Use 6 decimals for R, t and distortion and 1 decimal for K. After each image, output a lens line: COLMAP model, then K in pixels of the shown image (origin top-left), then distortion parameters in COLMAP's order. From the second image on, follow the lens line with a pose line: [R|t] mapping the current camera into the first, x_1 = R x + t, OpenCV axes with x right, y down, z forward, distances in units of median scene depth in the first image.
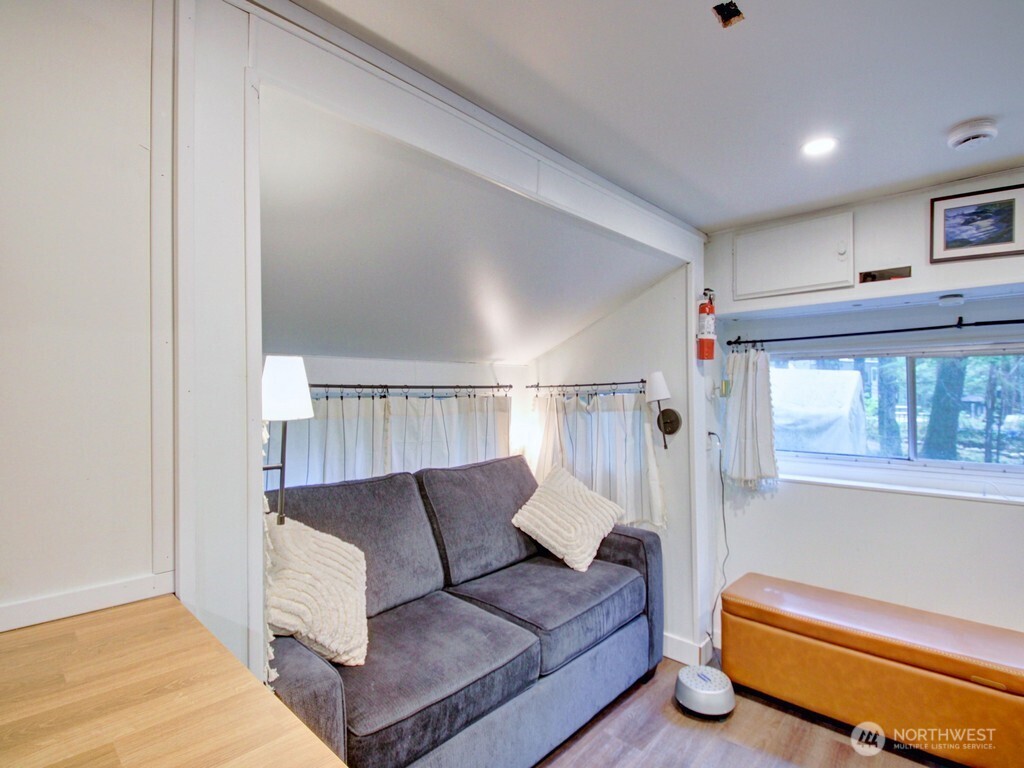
lens RADIAL K [[501.5, 0, 507.2], [0, 501.5, 385.9], [0, 0, 1]] dist [0.018893, -0.026999]
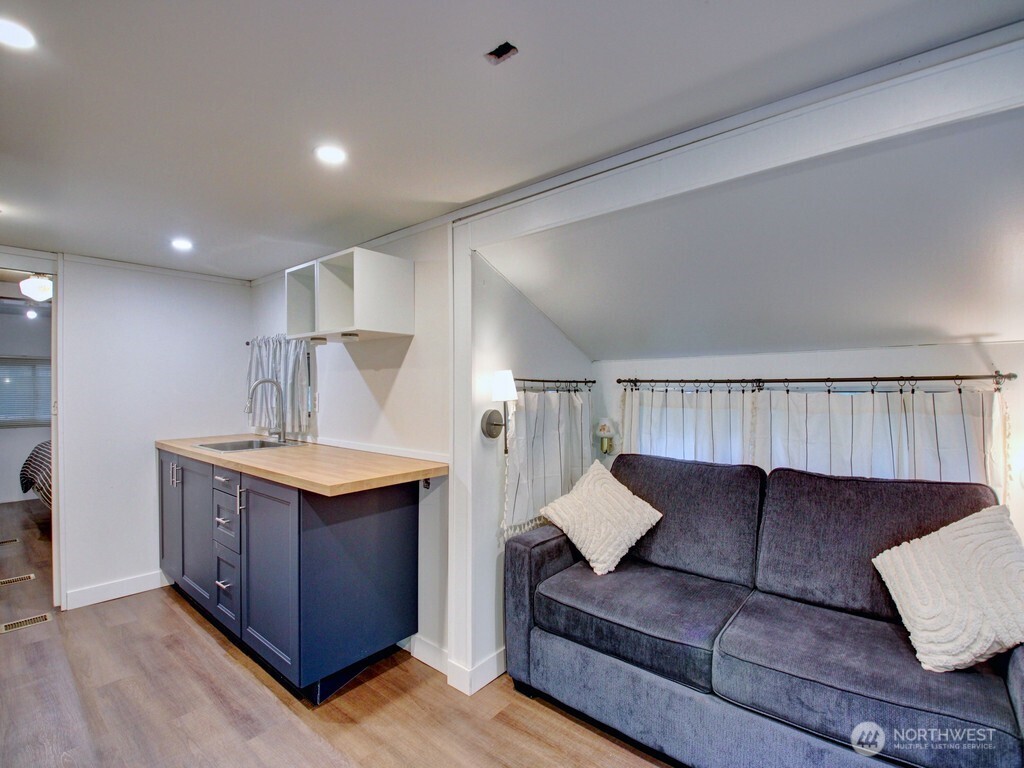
lens RADIAL K [[475.7, 0, 507.0], [0, 475.7, 386.8], [0, 0, 1]] dist [0.012299, -0.022822]
pose [[0.053977, -0.001059, -0.998542, 0.685190], [0.018007, 0.999838, -0.000087, 0.004347], [0.998380, -0.017977, 0.053988, 0.432110]]
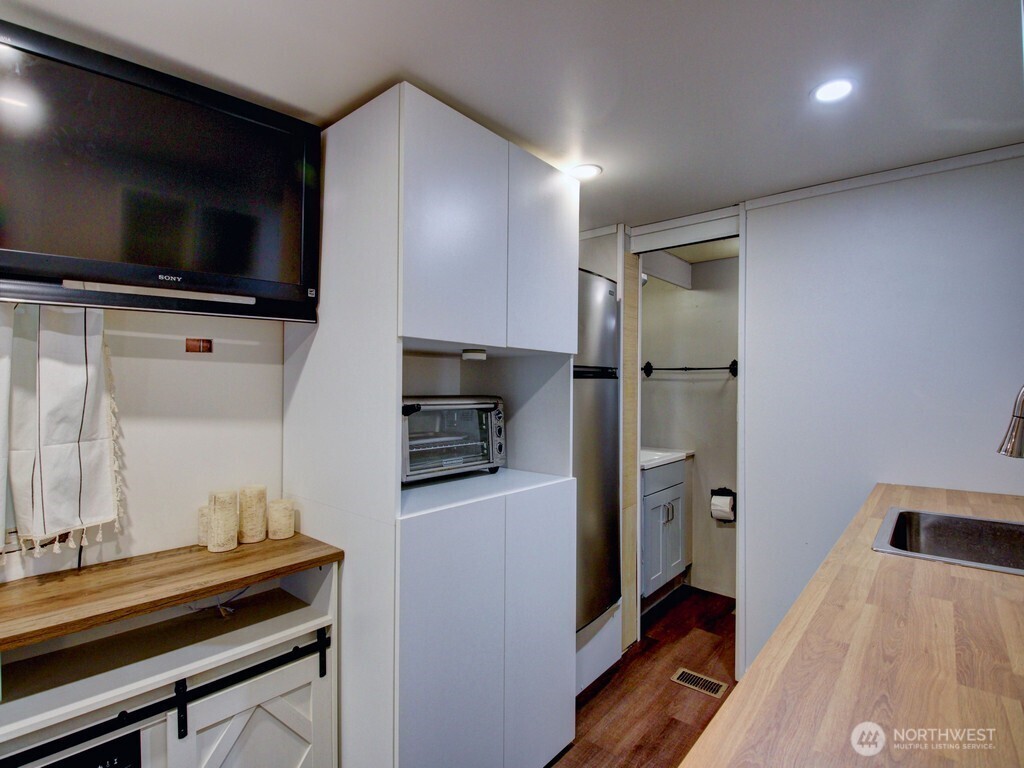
lens RADIAL K [[501.5, 0, 507.2], [0, 501.5, 385.9], [0, 0, 1]] dist [0.018893, -0.026999]
pose [[-0.999074, -0.008134, -0.042243, -0.082236], [-0.007293, 0.999773, -0.020024, 0.005698], [0.042396, -0.019697, -0.998907, 0.283685]]
